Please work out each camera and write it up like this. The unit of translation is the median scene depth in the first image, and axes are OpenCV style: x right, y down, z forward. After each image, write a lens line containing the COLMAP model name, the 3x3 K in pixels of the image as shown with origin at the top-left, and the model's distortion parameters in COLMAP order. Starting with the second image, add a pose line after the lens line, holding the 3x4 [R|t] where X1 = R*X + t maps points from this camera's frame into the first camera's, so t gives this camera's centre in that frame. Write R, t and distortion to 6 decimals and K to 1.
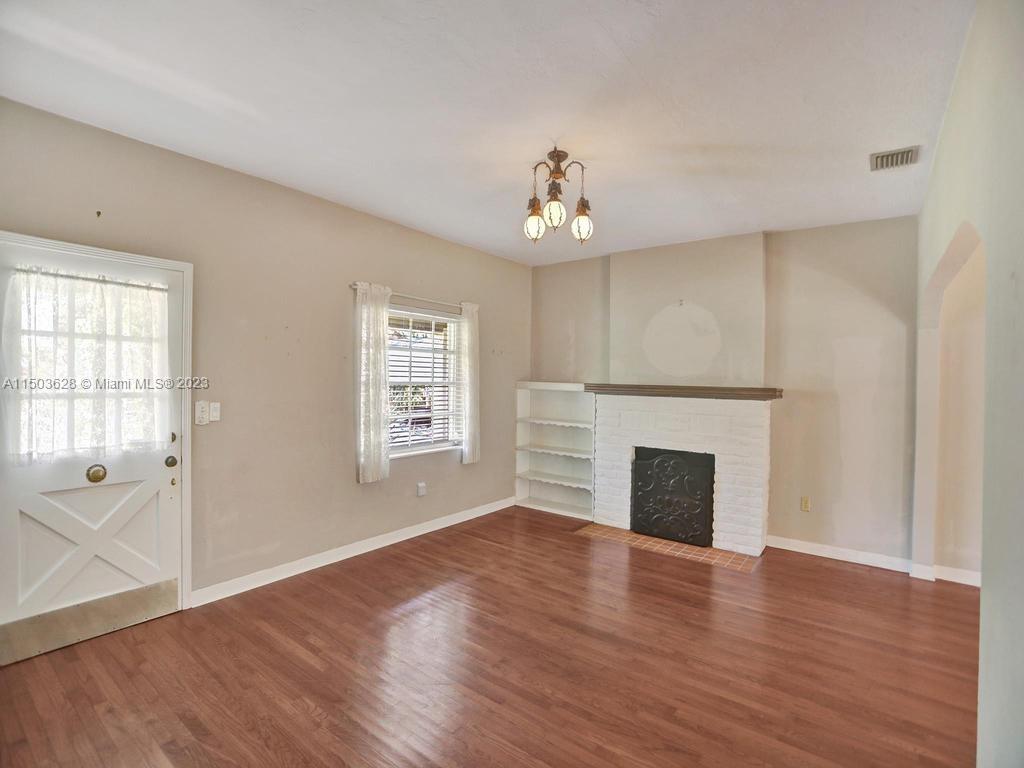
lens RADIAL K [[490.6, 0, 507.5], [0, 490.6, 380.4], [0, 0, 1]] dist [-0.066312, 0.028258]
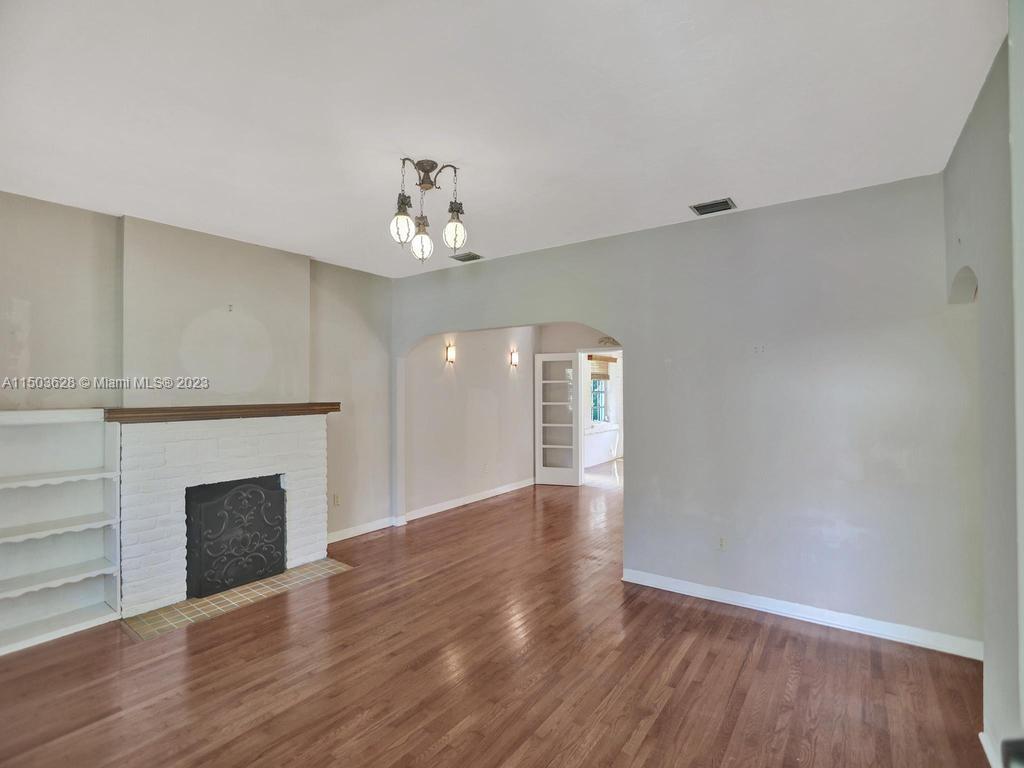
lens RADIAL K [[485.6, 0, 512.0], [0, 485.6, 384.0], [0, 0, 1]] dist [-0.111024, 0.043231]
pose [[-0.036678, -0.002025, 0.999325, -0.554457], [0.017920, 0.999836, 0.002684, -0.021837], [-0.999166, 0.018006, -0.036636, 0.601022]]
